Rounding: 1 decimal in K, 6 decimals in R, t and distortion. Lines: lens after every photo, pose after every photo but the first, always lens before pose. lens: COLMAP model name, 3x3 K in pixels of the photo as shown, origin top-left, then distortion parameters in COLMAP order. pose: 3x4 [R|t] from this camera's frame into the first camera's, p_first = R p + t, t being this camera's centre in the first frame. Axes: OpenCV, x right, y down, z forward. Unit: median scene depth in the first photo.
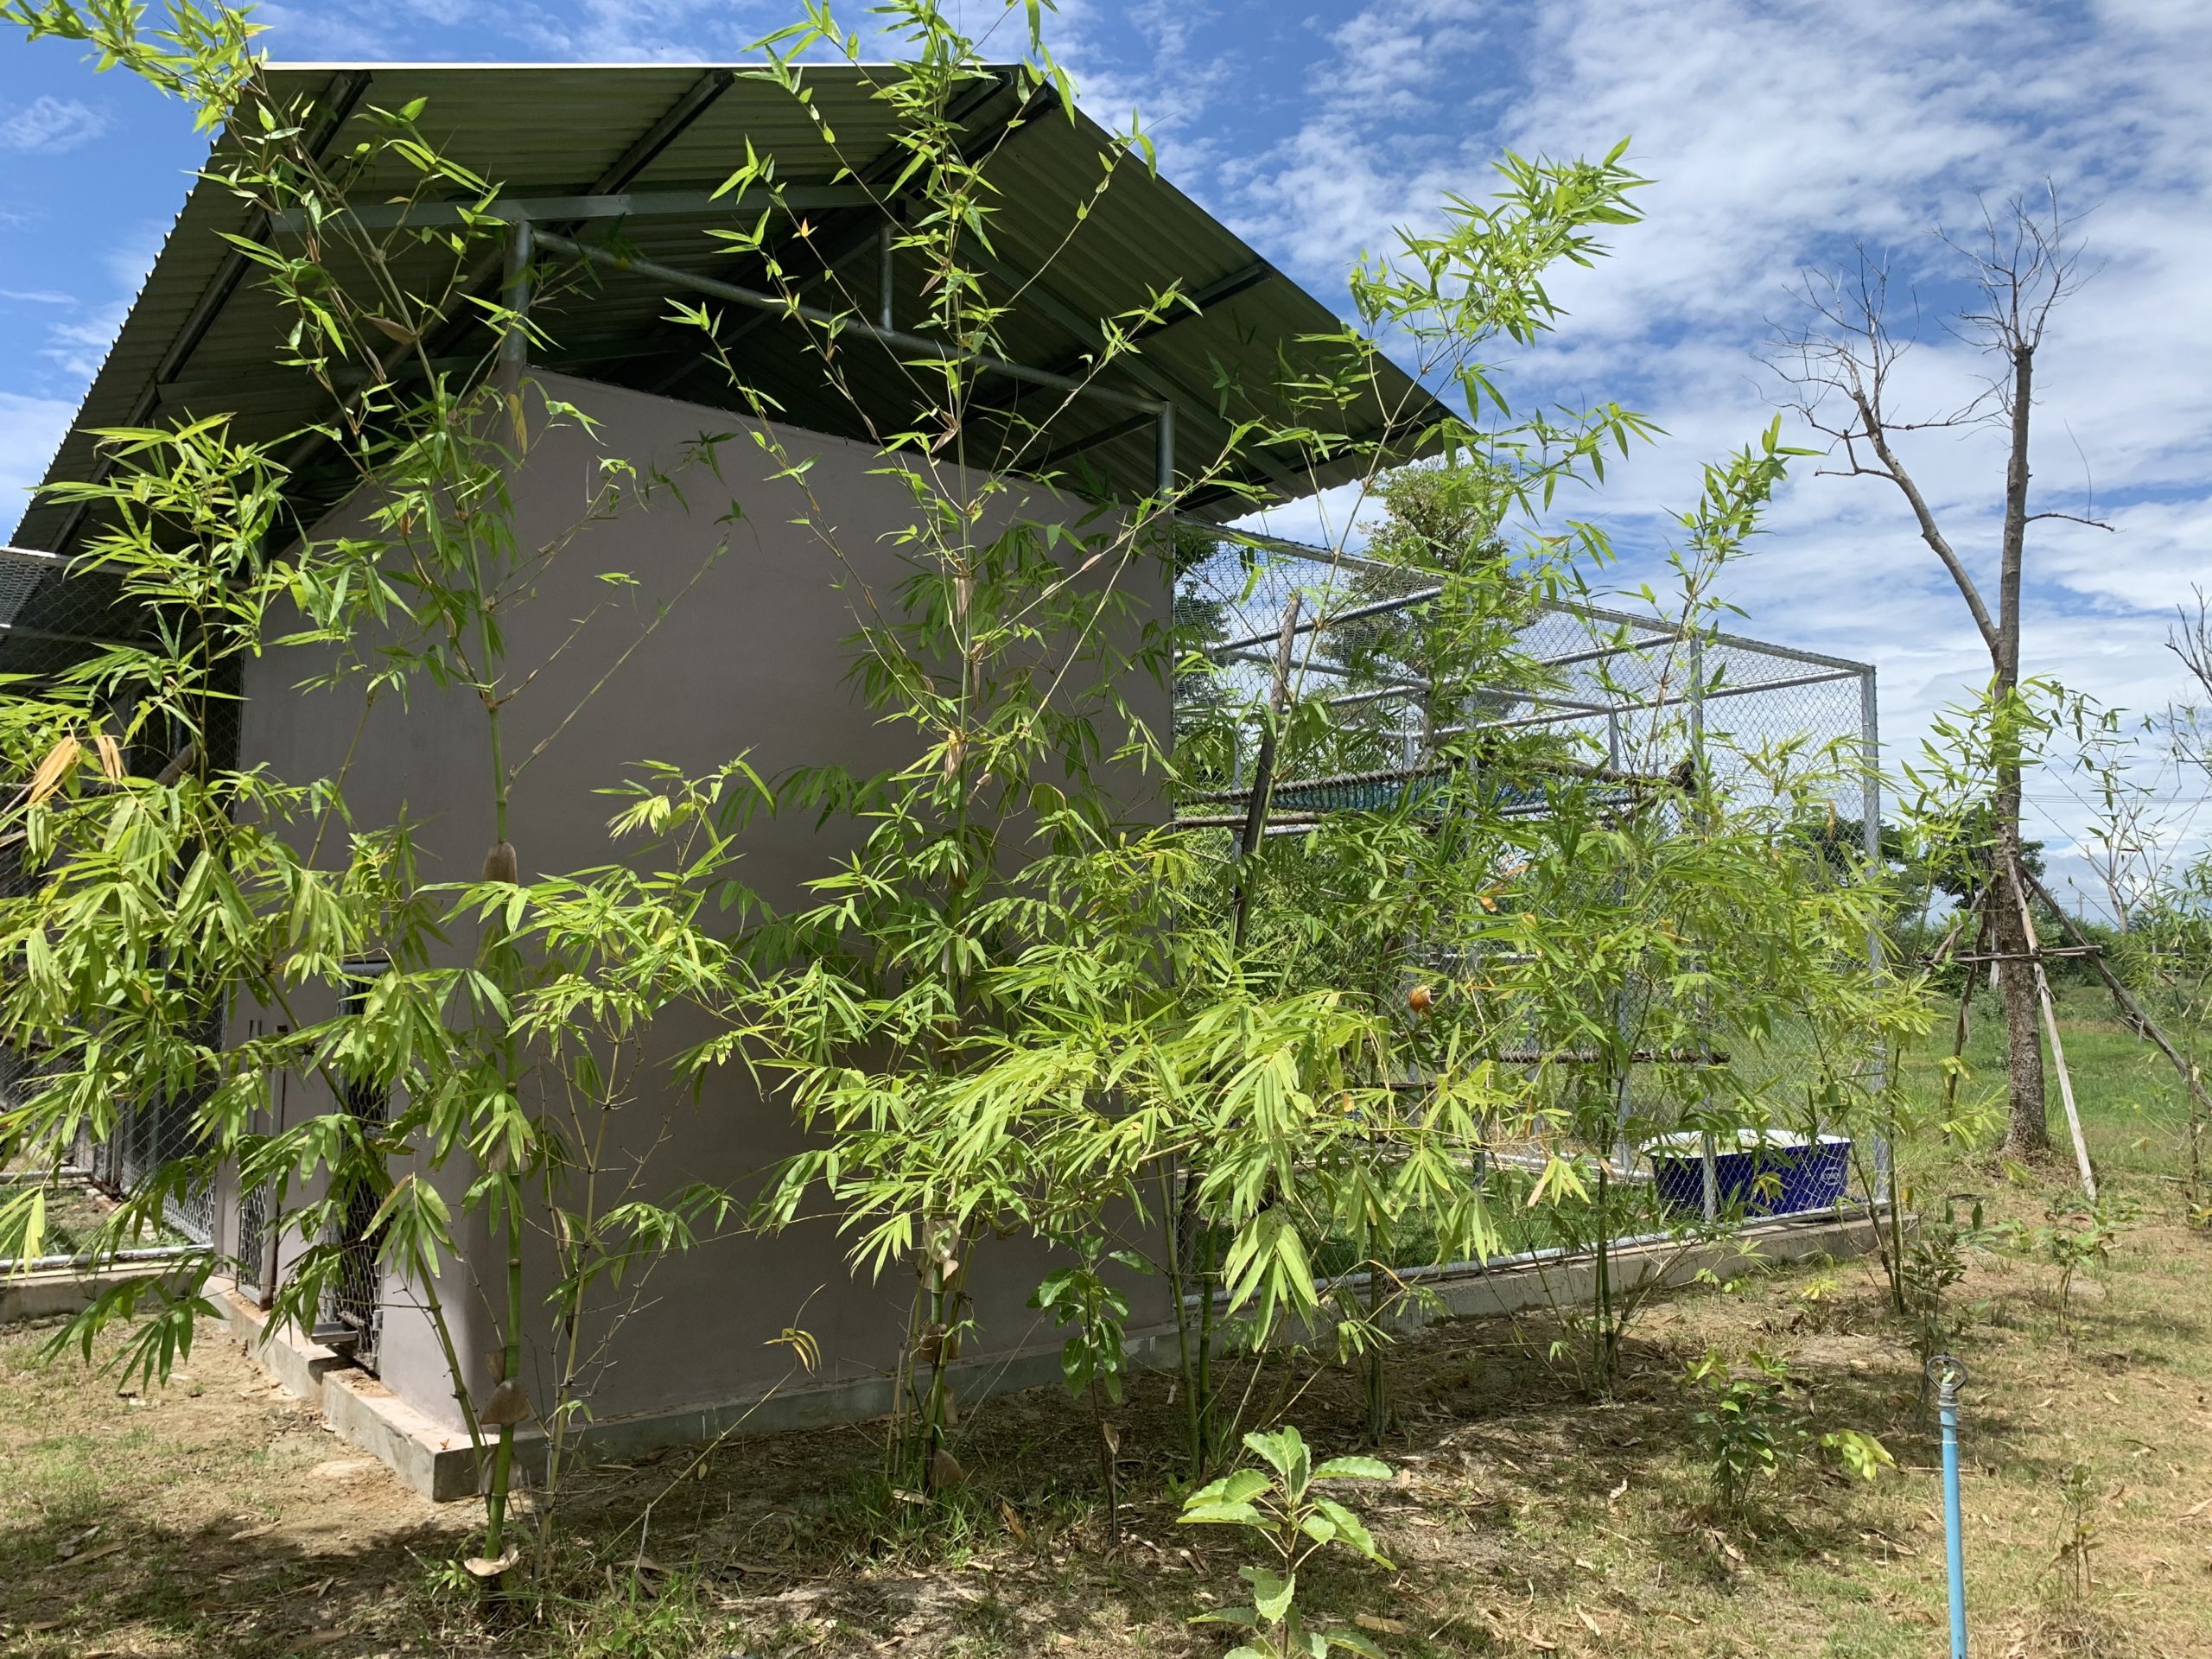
lens RADIAL K [[1673.1, 0, 1106.0], [0, 1673.1, 829.5], [0, 0, 1]] dist [0.008334, 0.002698]
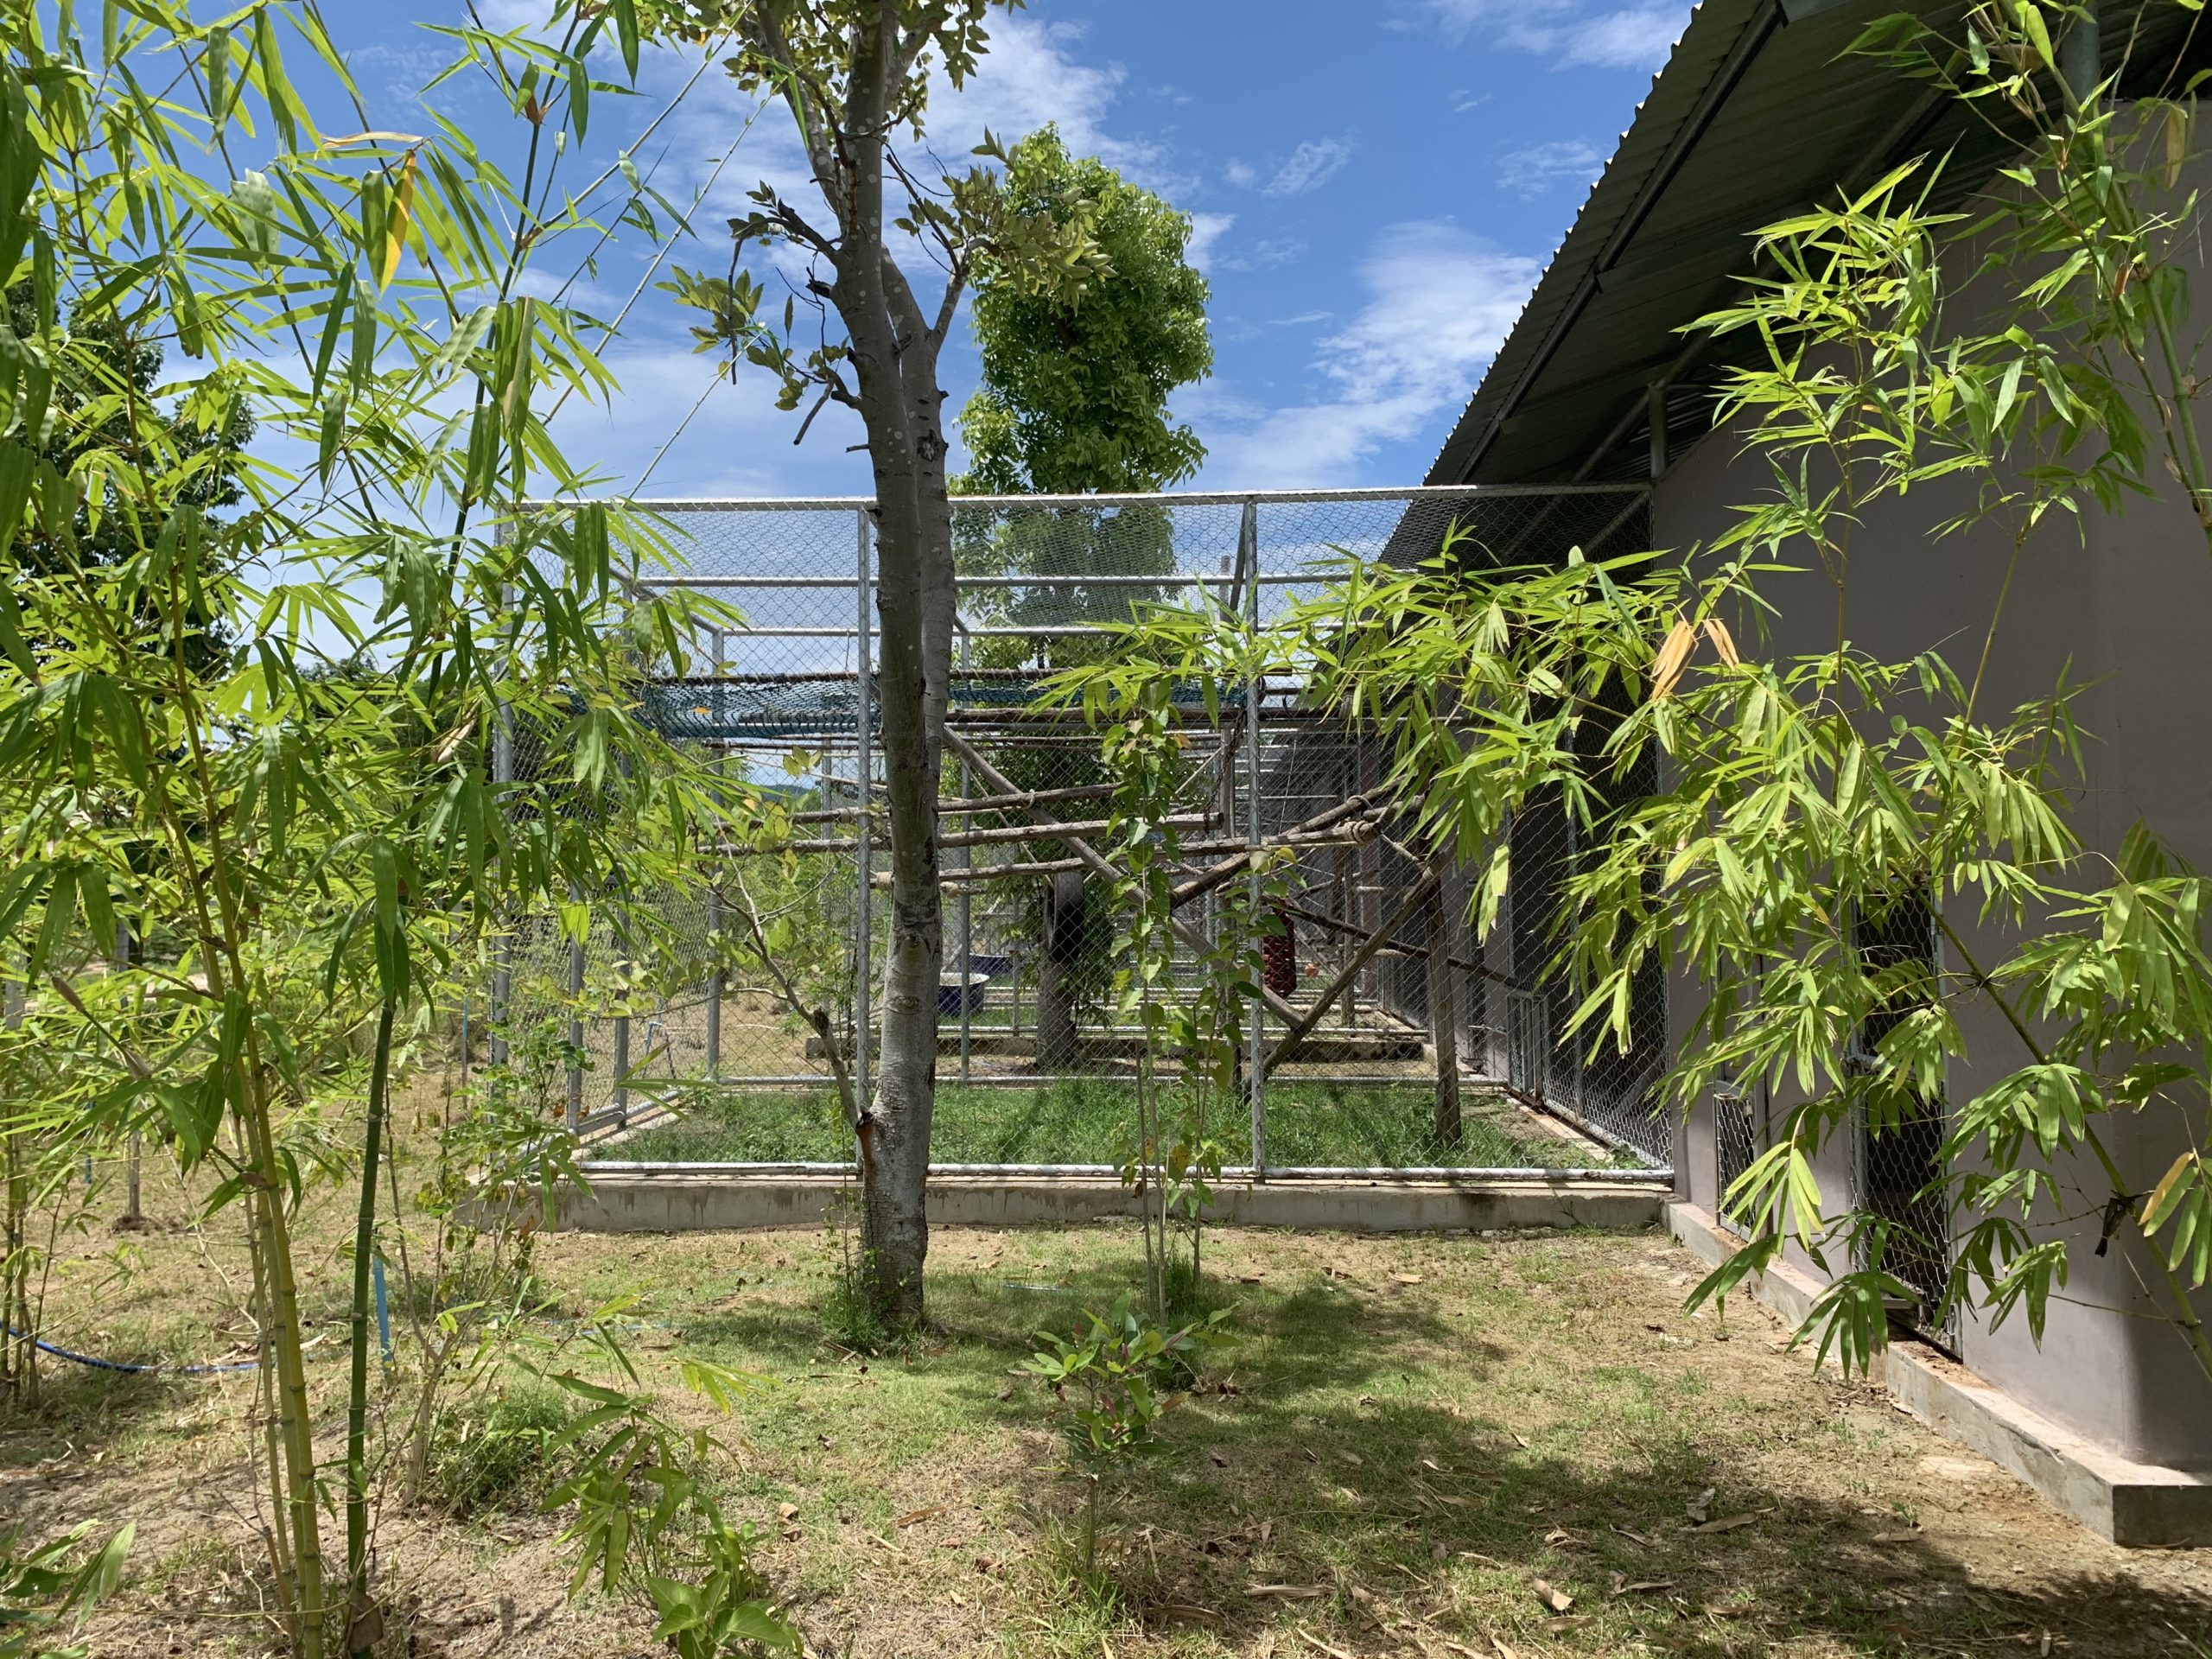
lens RADIAL K [[1677.9, 0, 1106.0], [0, 1677.9, 829.5], [0, 0, 1]] dist [-0.004967, -0.009455]
pose [[0.761495, -0.037746, -0.647071, -0.241324], [0.069358, 0.997316, 0.023445, 0.009876], [0.644449, -0.062733, 0.762069, 0.108181]]
